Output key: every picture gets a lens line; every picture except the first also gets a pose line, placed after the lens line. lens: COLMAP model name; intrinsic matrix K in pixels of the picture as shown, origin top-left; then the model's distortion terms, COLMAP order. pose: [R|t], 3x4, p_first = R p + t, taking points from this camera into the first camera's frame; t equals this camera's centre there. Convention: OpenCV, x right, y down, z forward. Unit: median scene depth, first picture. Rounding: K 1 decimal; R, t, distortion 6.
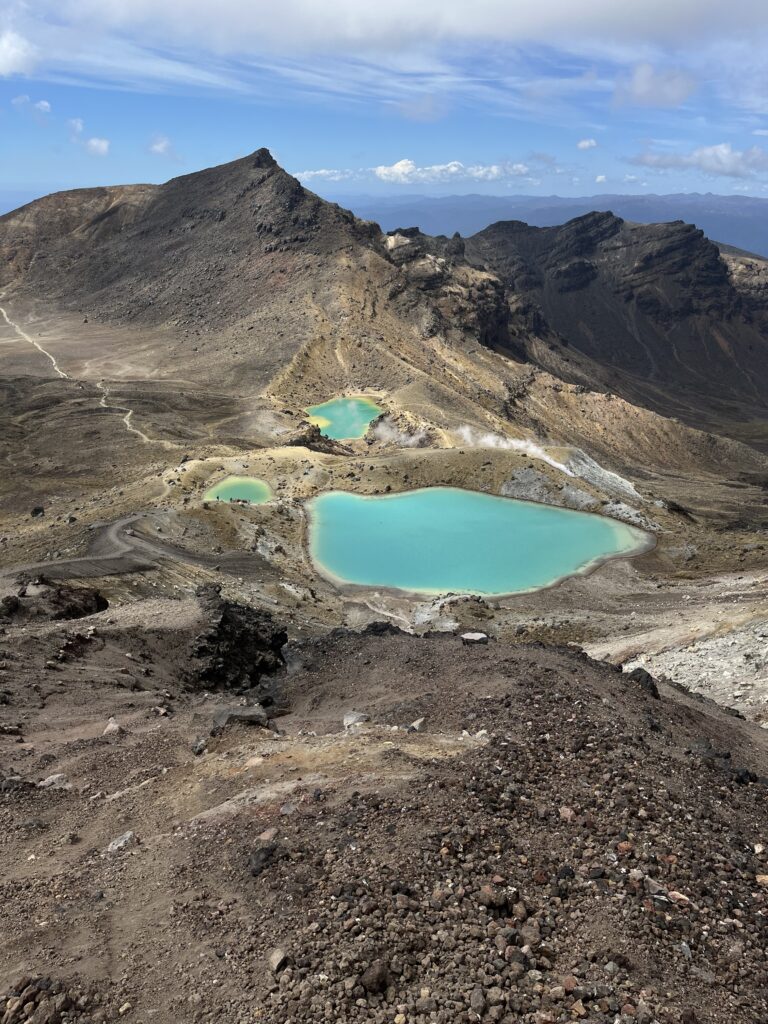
lens RADIAL K [[780.4, 0, 389.2], [0, 780.4, 504.2], [0, 0, 1]] dist [0.057597, -0.071101]
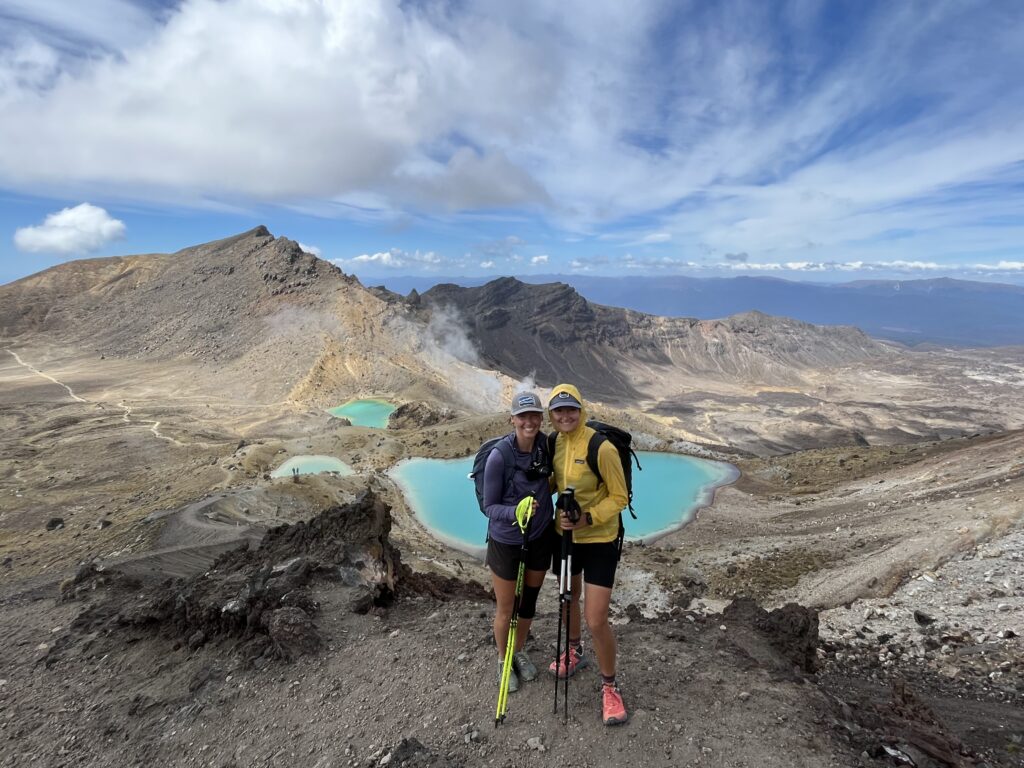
lens RADIAL K [[565.3, 0, 513.3], [0, 565.3, 382.1], [0, 0, 1]] dist [-0.003287, -0.000406]
pose [[0.959258, -0.067382, 0.274379, -0.054145], [0.118730, 0.977371, -0.175069, 0.010709], [-0.256373, 0.200514, 0.945551, 0.111904]]
